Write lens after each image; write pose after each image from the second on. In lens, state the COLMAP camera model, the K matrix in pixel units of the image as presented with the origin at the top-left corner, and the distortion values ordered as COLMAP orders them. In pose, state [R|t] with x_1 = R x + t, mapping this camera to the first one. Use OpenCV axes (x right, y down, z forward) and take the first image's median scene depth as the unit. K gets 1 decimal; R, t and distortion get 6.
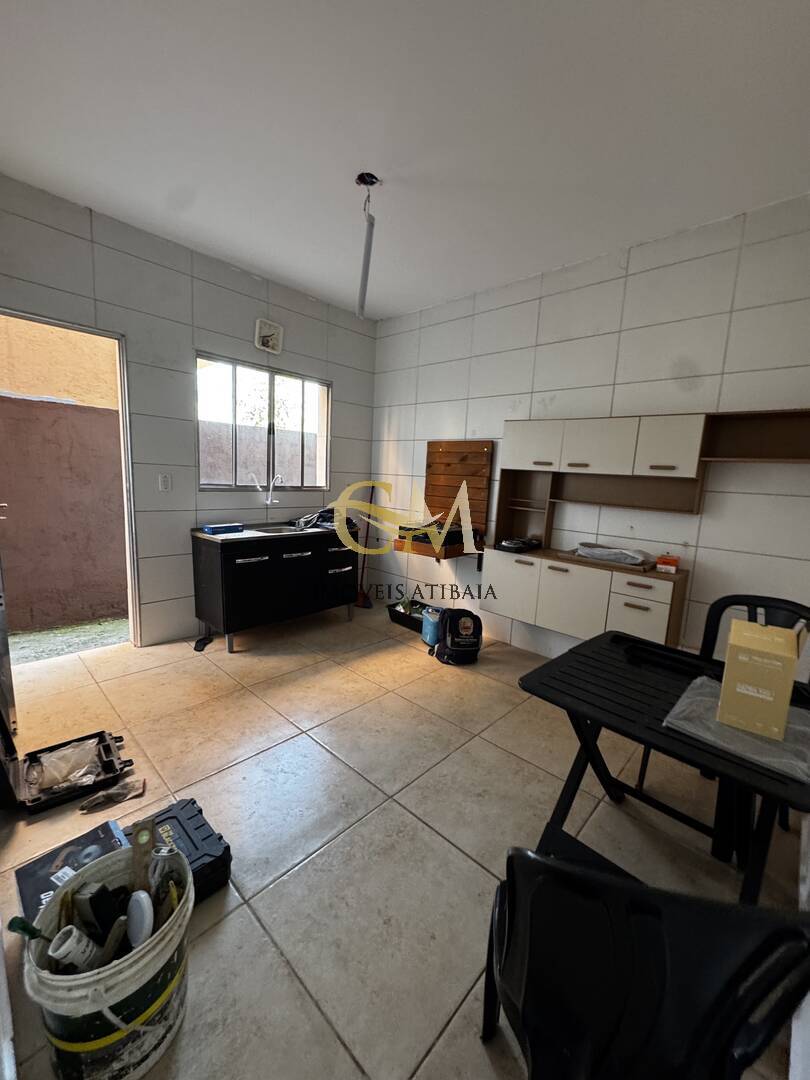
lens RADIAL K [[430.5, 0, 406.1], [0, 430.5, 541.3], [0, 0, 1]] dist [-0.005774, 0.000381]
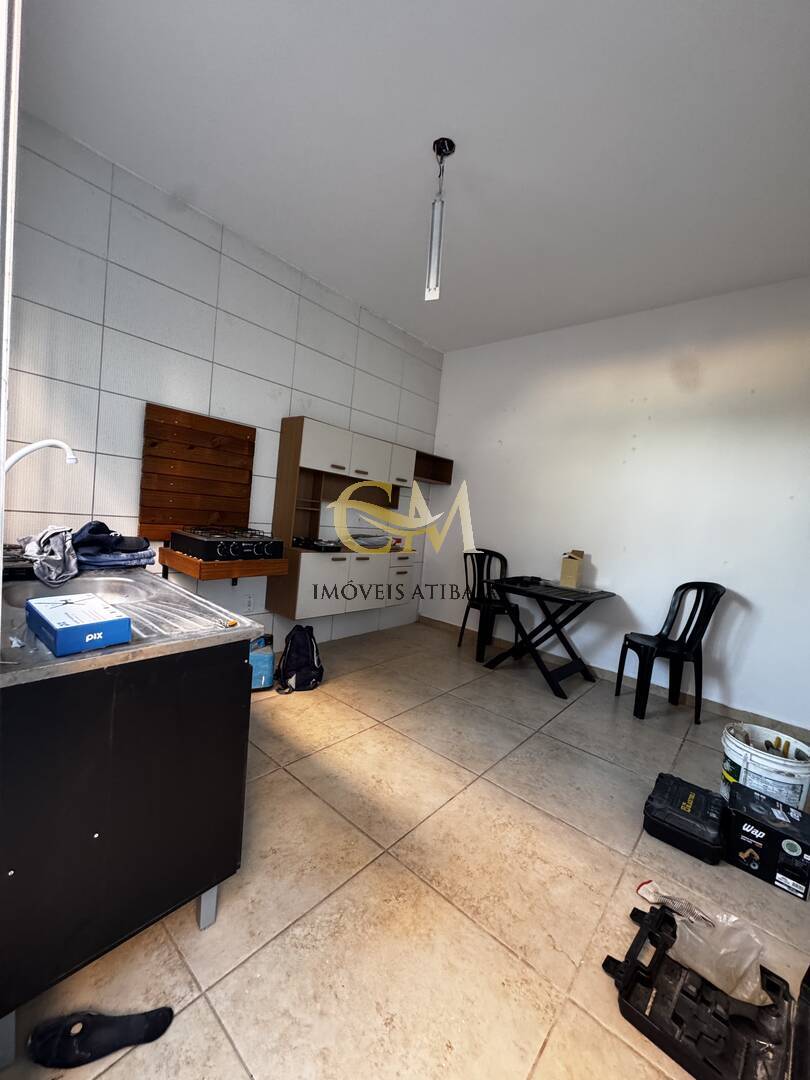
lens RADIAL K [[430.5, 0, 405.7], [0, 430.5, 540.6], [0, 0, 1]] dist [-0.005774, 0.000381]
pose [[-0.041948, -0.116667, 0.992285, -0.803593], [0.053109, 0.991495, 0.118819, -0.116747], [-0.997707, 0.057684, -0.035395, 0.880213]]
